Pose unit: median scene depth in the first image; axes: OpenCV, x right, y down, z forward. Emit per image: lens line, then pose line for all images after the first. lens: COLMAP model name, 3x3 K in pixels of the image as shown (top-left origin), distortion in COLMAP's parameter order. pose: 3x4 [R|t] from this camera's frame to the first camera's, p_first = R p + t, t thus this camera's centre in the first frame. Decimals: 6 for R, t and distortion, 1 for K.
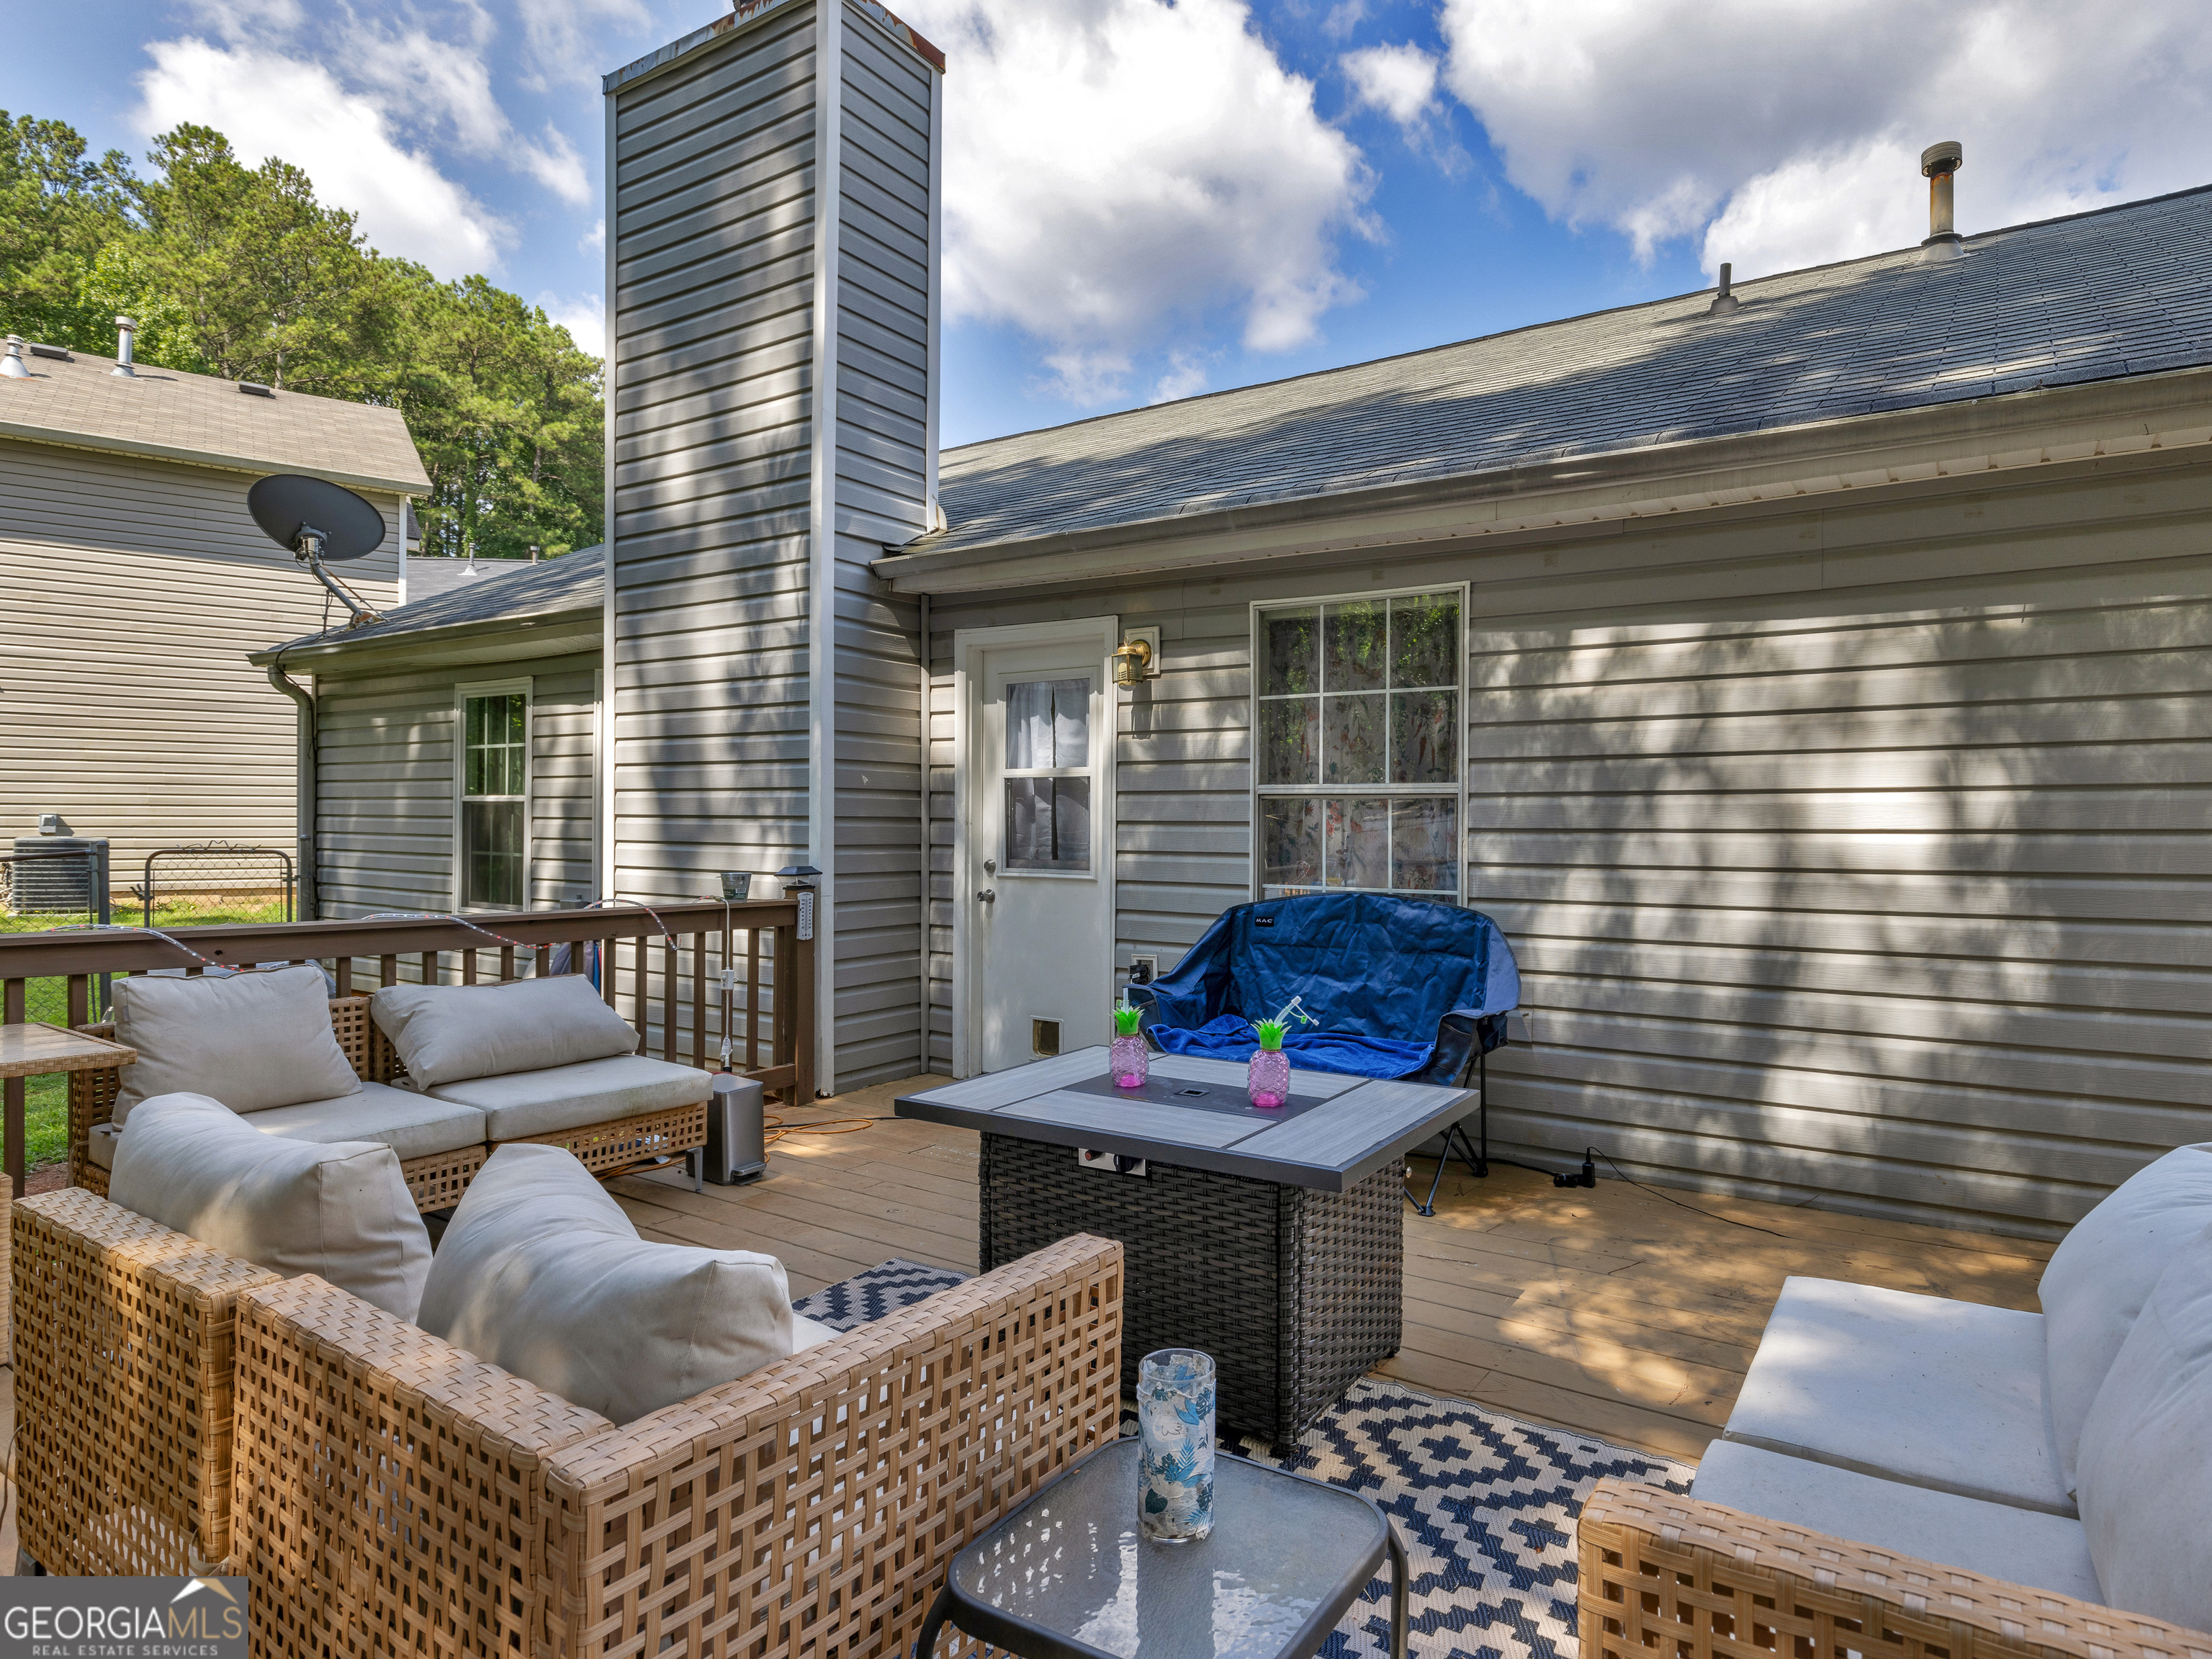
lens RADIAL K [[1318.3, 0, 1198.6], [0, 1318.3, 847.8], [0, 0, 1]] dist [-0.001519, -0.000923]
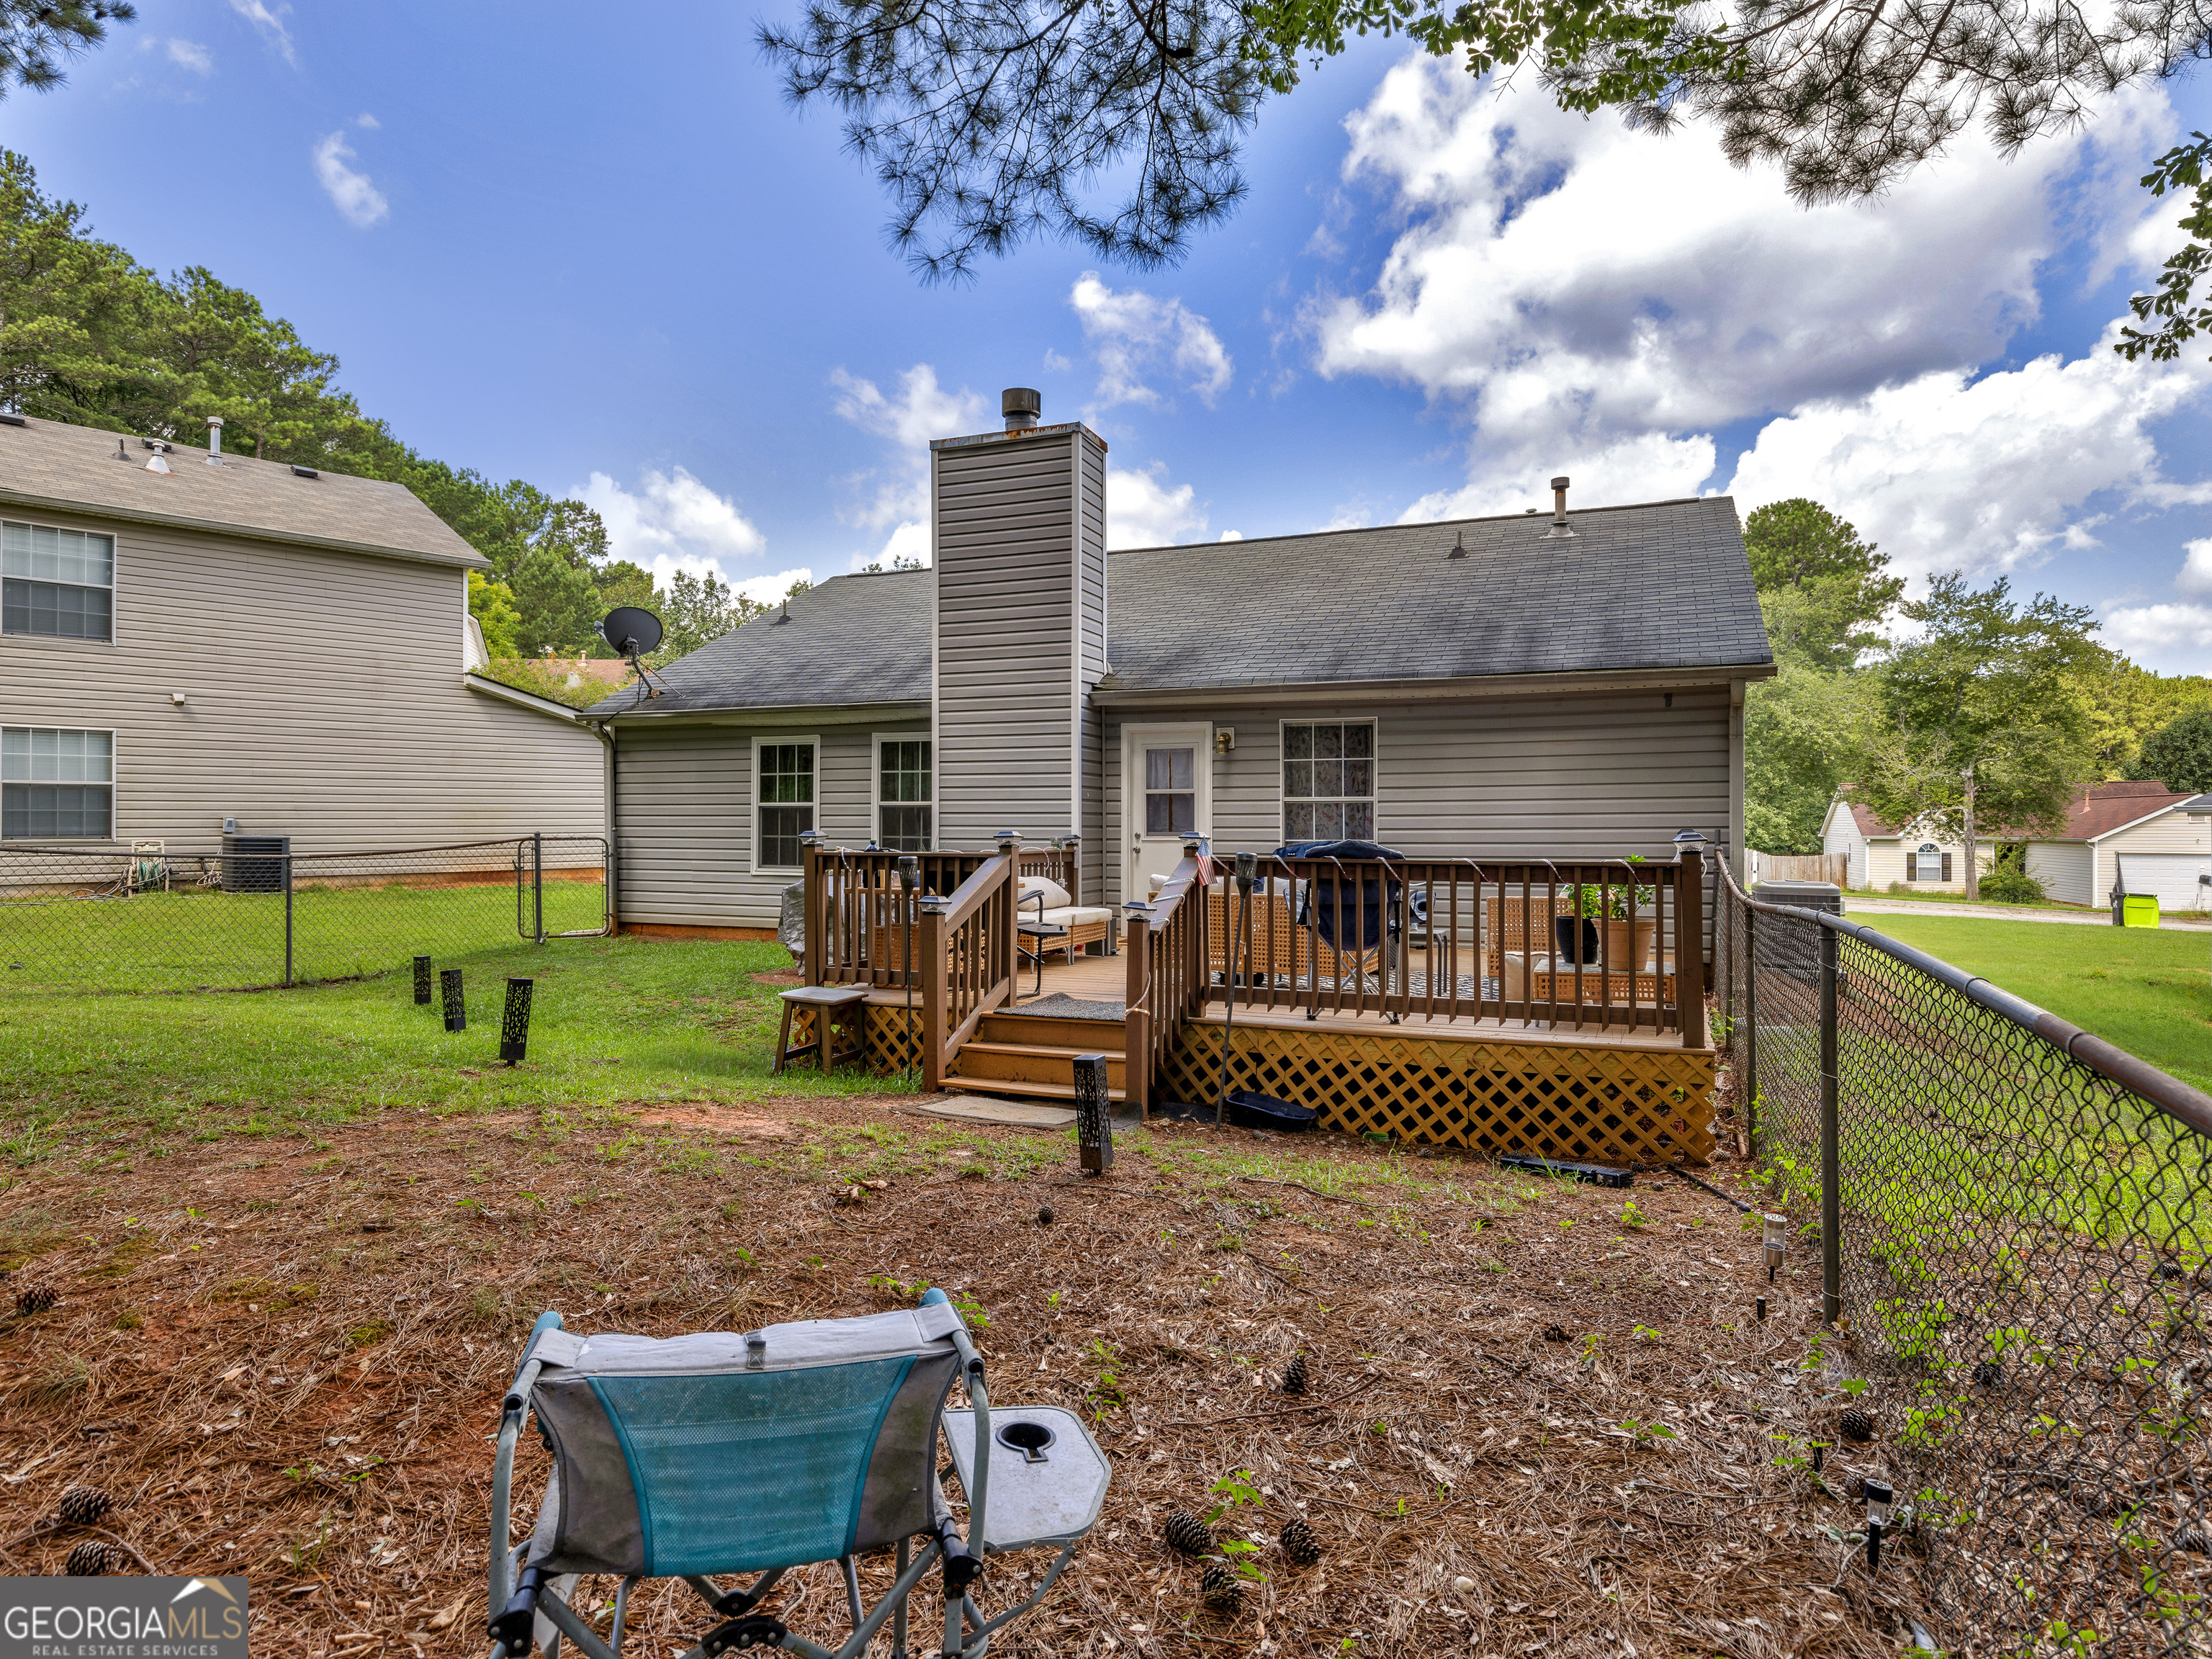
lens RADIAL K [[1381.0, 0, 1101.5], [0, 1381.0, 835.0], [0, 0, 1]] dist [0.000758, 0.000442]
pose [[0.986931, -0.009104, 0.160887, -0.507381], [0.010669, 0.999904, -0.008866, 0.028419], [-0.160791, 0.010467, 0.986933, -1.037044]]
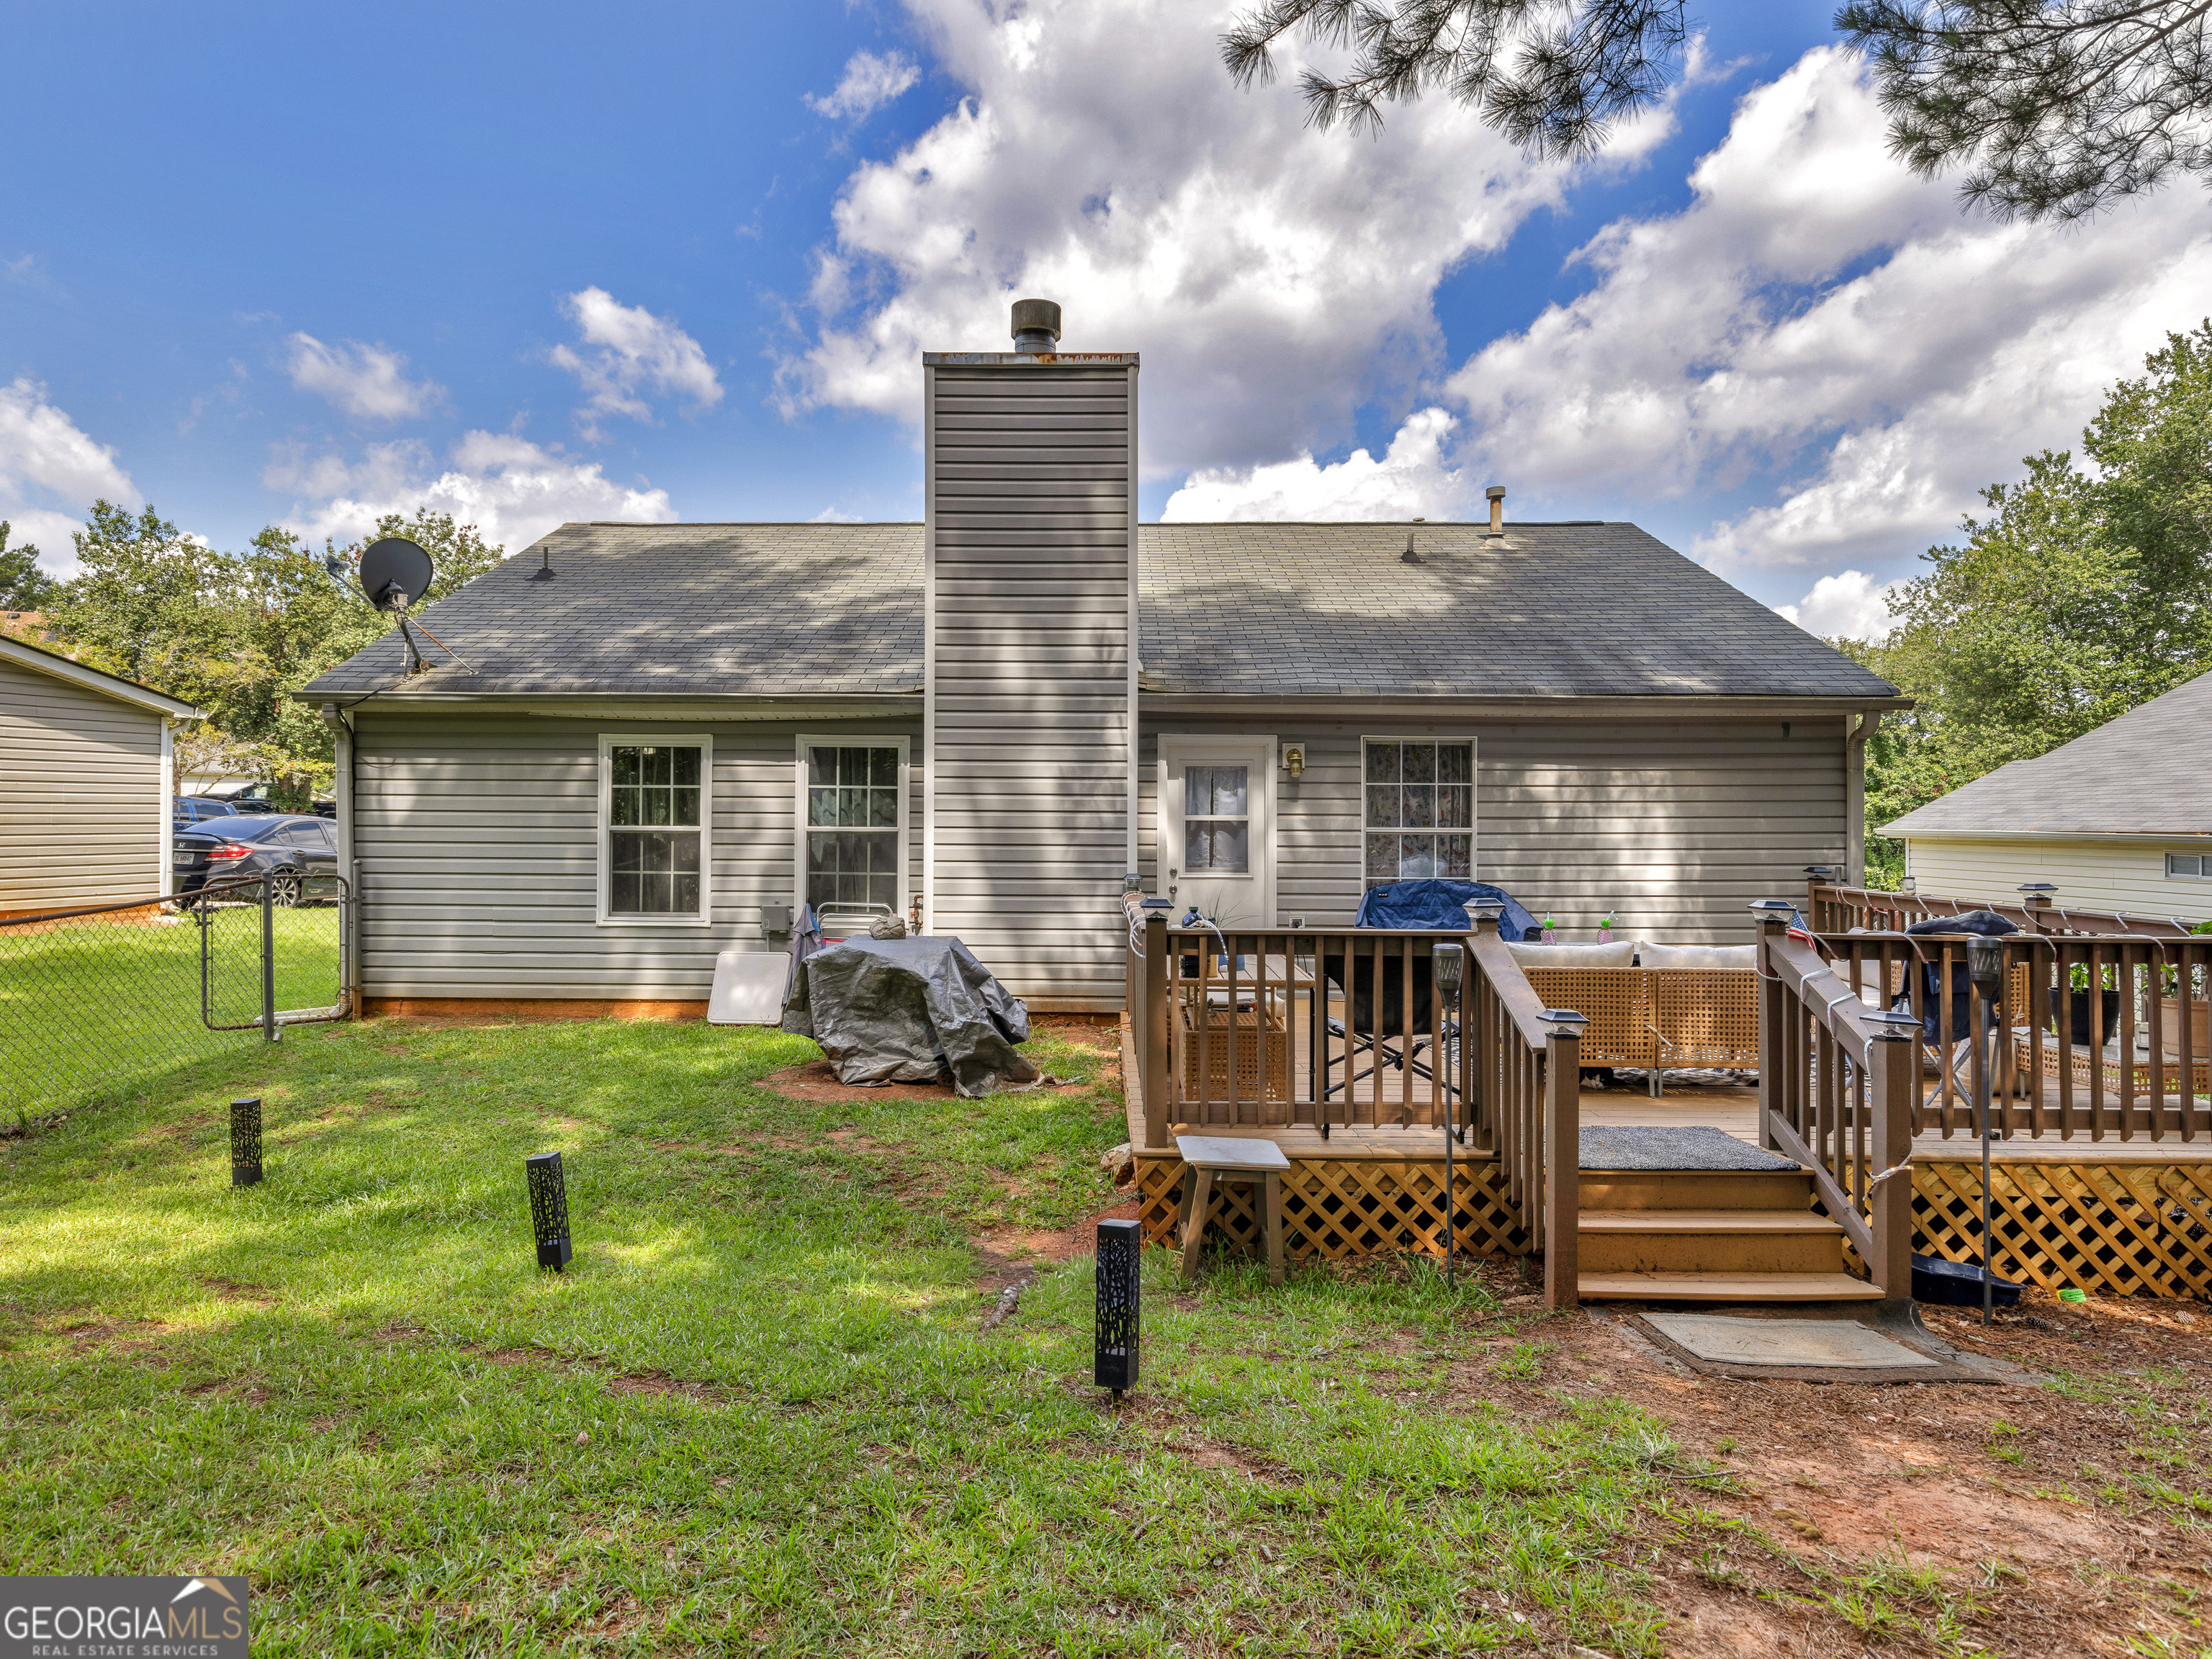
lens RADIAL K [[1381.0, 0, 1104.4], [0, 1381.0, 825.2], [0, 0, 1]] dist [0.000758, 0.000442]
pose [[0.845595, -0.003577, 0.533813, -1.058939], [0.011431, 0.999870, -0.011409, -0.024254], [-0.533703, 0.015749, 0.845525, -0.414982]]
